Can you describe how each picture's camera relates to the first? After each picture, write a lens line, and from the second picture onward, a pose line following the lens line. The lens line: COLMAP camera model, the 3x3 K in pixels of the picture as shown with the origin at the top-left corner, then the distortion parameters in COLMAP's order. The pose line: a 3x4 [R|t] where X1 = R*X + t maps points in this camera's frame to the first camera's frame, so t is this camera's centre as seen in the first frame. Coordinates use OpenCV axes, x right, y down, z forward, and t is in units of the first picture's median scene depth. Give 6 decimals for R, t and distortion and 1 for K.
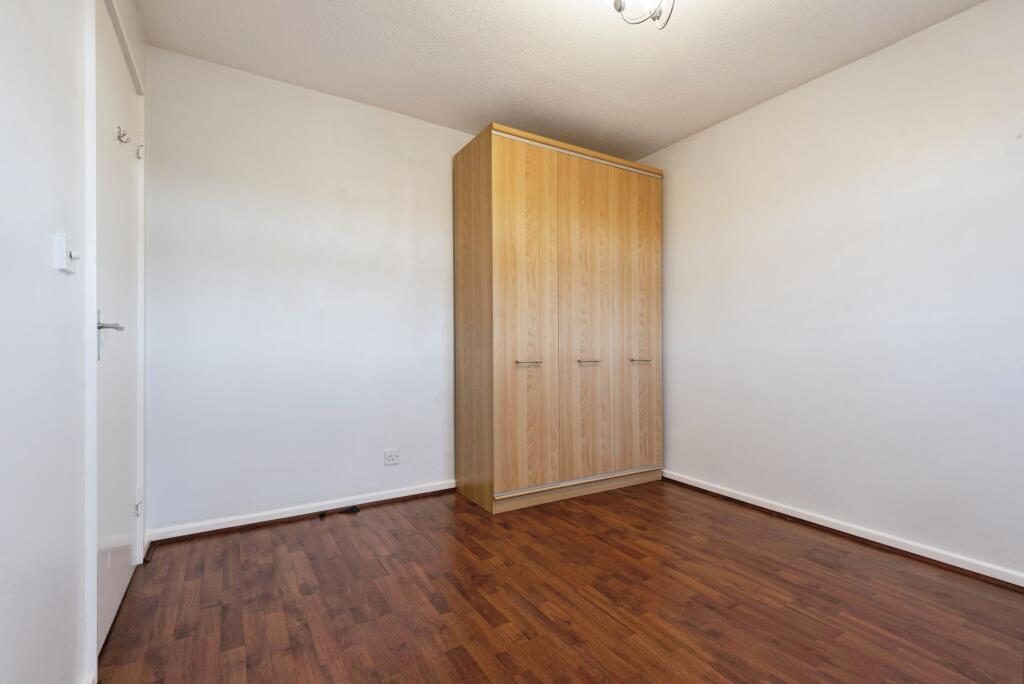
lens RADIAL K [[467.5, 0, 512.0], [0, 467.5, 342.0], [0, 0, 1]] dist [0.030930, -0.000284]
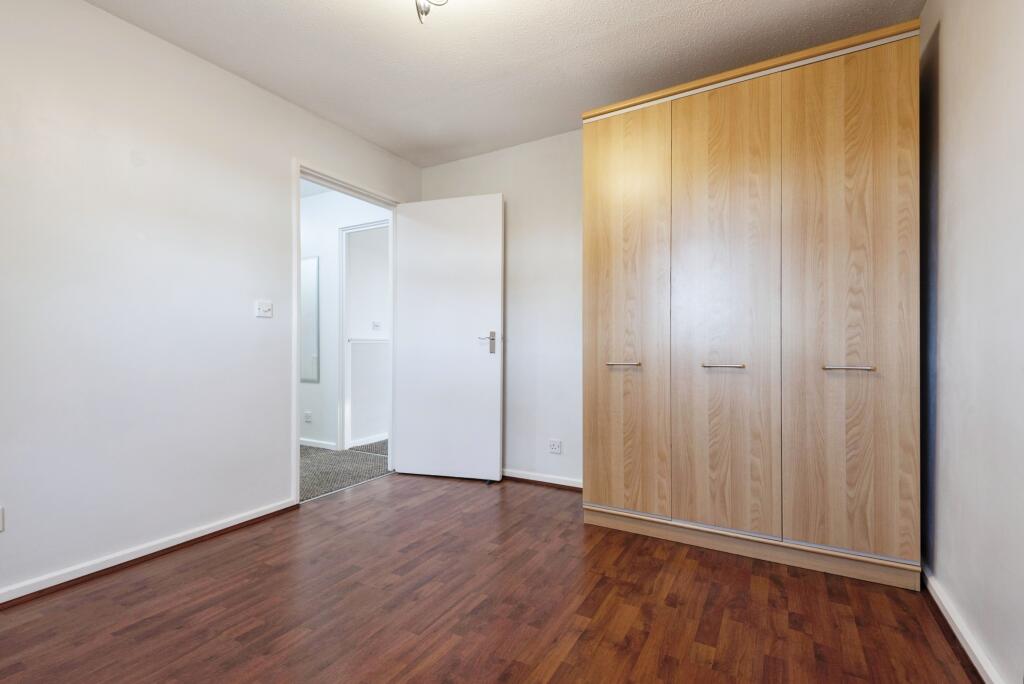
lens RADIAL K [[463.2, 0, 512.3], [0, 463.2, 346.1], [0, 0, 1]] dist [0.016613, -0.000241]
pose [[0.475746, -0.008832, -0.879538, 0.690547], [0.010726, 0.999933, -0.004239, 0.009998], [0.879517, -0.007418, 0.475809, 0.405947]]
